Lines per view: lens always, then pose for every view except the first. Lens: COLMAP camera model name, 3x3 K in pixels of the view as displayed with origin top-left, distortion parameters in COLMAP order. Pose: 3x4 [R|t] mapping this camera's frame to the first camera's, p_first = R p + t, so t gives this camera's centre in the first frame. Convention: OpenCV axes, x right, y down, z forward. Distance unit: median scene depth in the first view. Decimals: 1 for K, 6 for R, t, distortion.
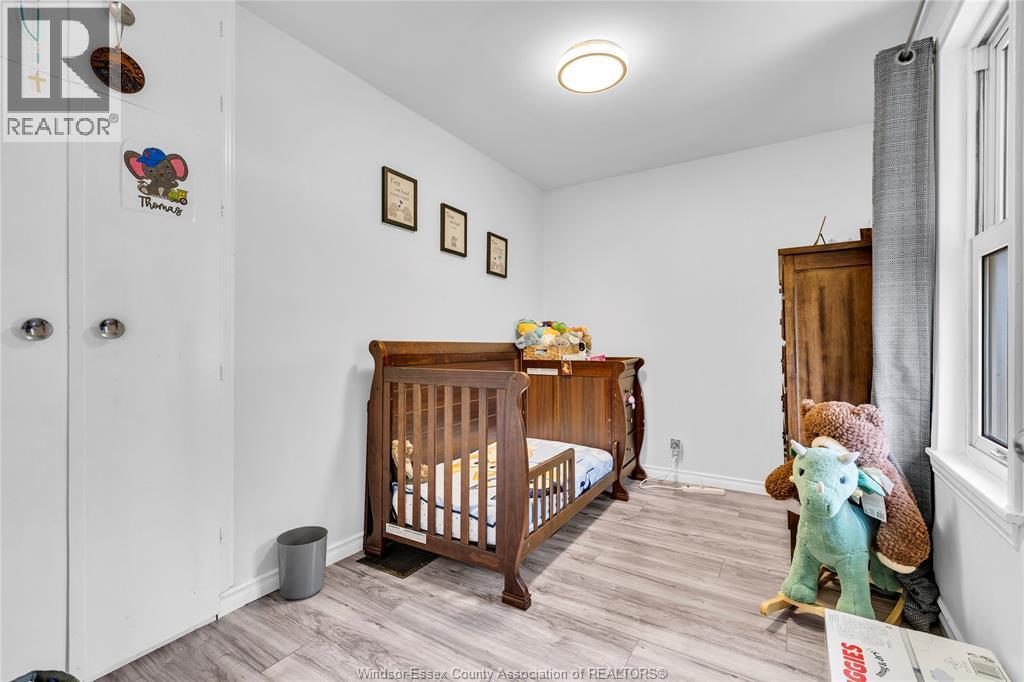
lens RADIAL K [[448.8, 0, 512.0], [0, 448.8, 341.0], [0, 0, 1]] dist [0.003381, 0.000143]
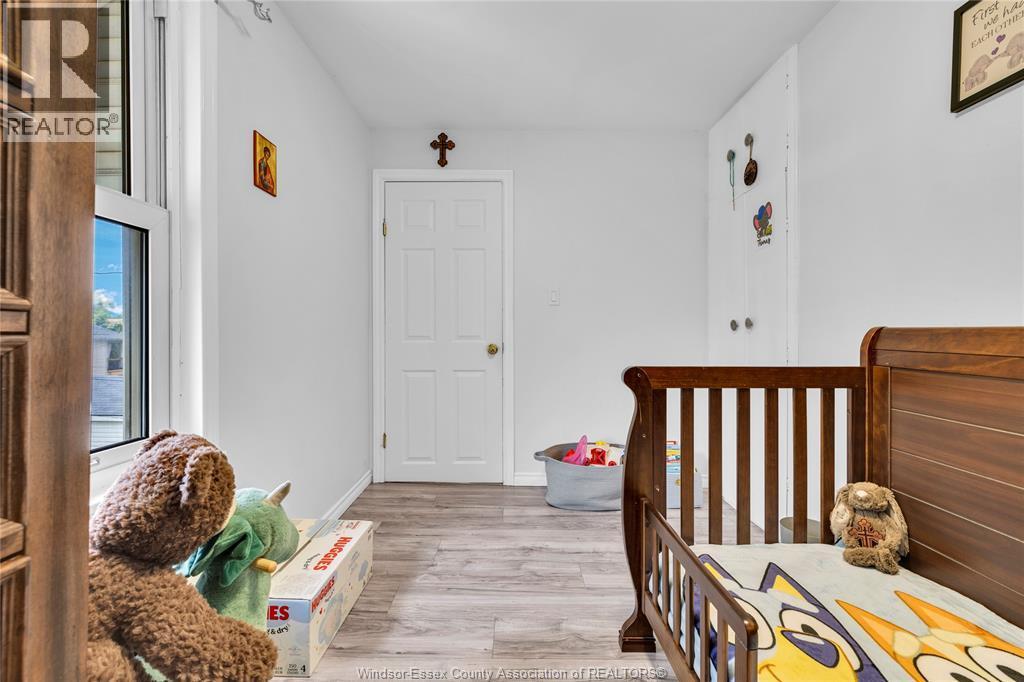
lens RADIAL K [[448.8, 0, 512.0], [0, 448.8, 341.0], [0, 0, 1]] dist [0.003381, 0.000143]
pose [[-0.846920, 0.008832, -0.531646, 0.726327], [0.004770, 0.999948, 0.009013, 0.015724], [0.531698, 0.005098, -0.846919, 1.787840]]
